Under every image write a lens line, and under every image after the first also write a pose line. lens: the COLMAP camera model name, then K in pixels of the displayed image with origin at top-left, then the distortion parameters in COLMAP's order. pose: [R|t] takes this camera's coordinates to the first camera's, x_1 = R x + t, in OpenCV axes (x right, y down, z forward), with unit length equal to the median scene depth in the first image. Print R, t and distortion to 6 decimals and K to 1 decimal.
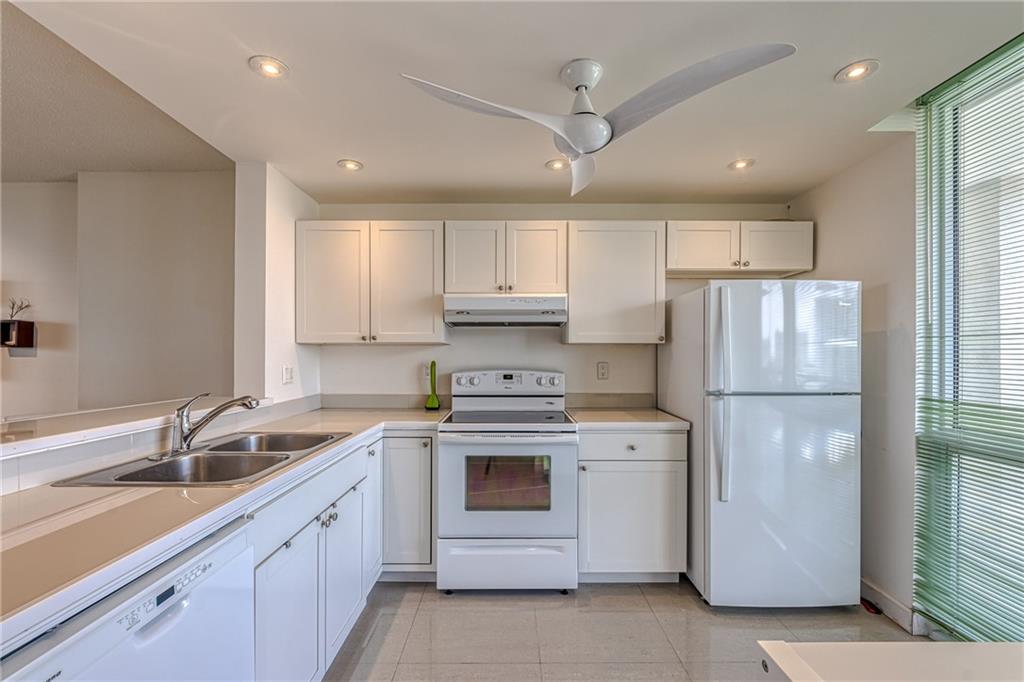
lens RADIAL K [[418.5, 0, 523.5], [0, 418.5, 356.3], [0, 0, 1]] dist [-0.008387, 0.000249]
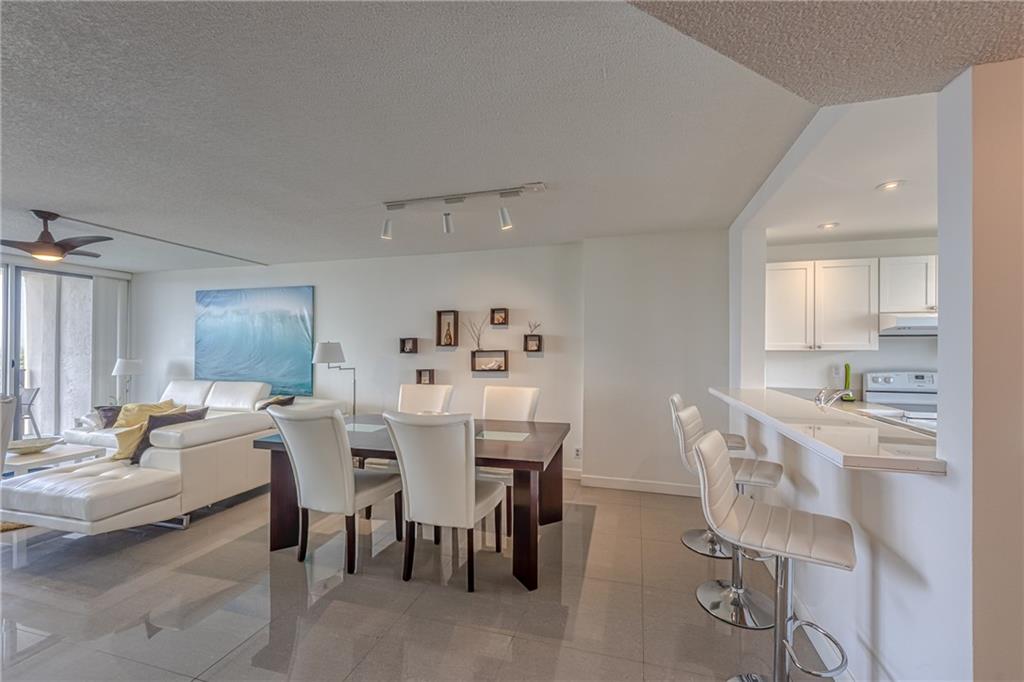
lens RADIAL K [[413.0, 0, 534.1], [0, 413.0, 353.8], [0, 0, 1]] dist [0.003281, -0.000587]
pose [[0.958987, 0.006424, -0.283377, -0.856804], [-0.003556, 0.999937, 0.010636, -0.032614], [0.283428, -0.009192, 0.958950, -0.554322]]
